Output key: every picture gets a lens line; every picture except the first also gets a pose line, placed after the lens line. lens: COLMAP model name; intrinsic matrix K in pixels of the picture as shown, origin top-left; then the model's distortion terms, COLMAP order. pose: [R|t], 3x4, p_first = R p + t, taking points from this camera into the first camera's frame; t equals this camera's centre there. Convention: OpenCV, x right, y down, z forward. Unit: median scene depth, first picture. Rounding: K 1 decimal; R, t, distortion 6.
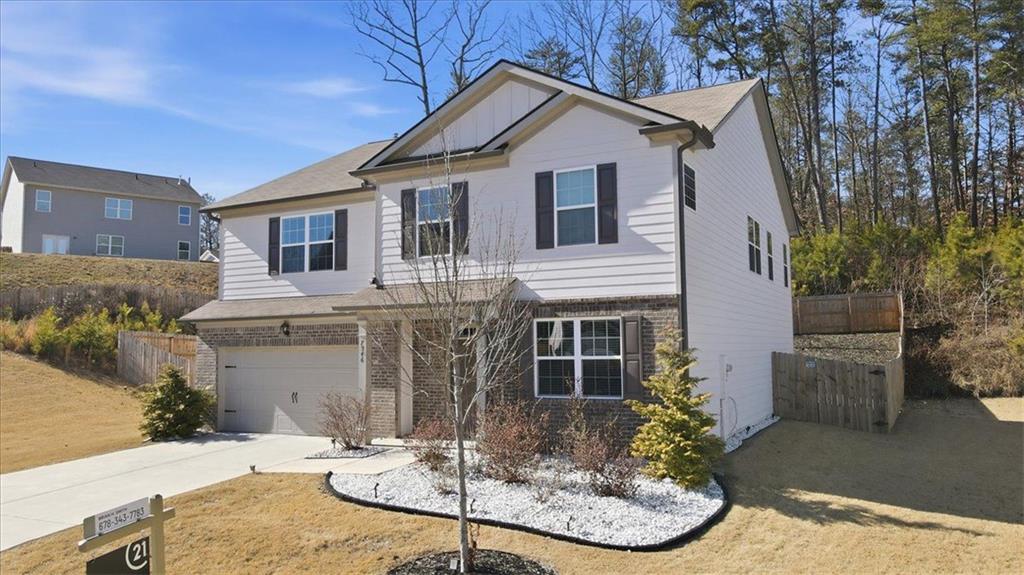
lens RADIAL K [[743.7, 0, 512.0], [0, 743.7, 287.5], [0, 0, 1]] dist [0.006309, 0.005767]
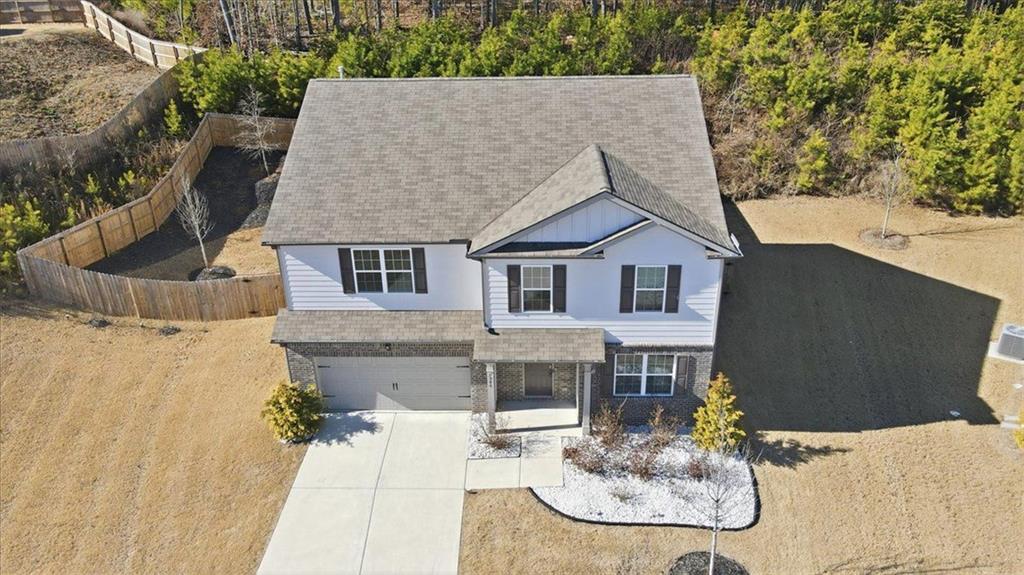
lens RADIAL K [[743.7, 0, 512.0], [0, 743.7, 287.5], [0, 0, 1]] dist [0.006309, 0.005767]
pose [[0.899980, -0.195063, 0.389854, -0.661627], [-0.026129, 0.868556, 0.494902, -0.747598], [-0.435147, -0.455589, 0.776586, -0.036453]]
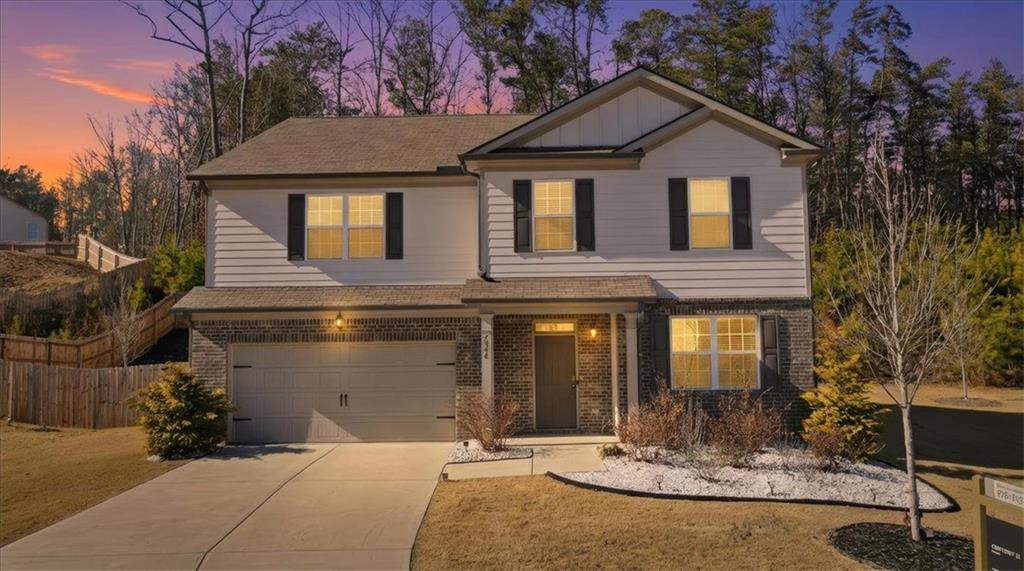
lens RADIAL K [[742.4, 0, 512.0], [0, 742.4, 285.5], [0, 0, 1]] dist [0.029123, 0.001169]
pose [[0.897746, 0.037139, 0.438944, -0.571758], [-0.034720, 0.999305, -0.013541, 0.018954], [-0.439142, -0.003084, 0.898412, 0.132645]]
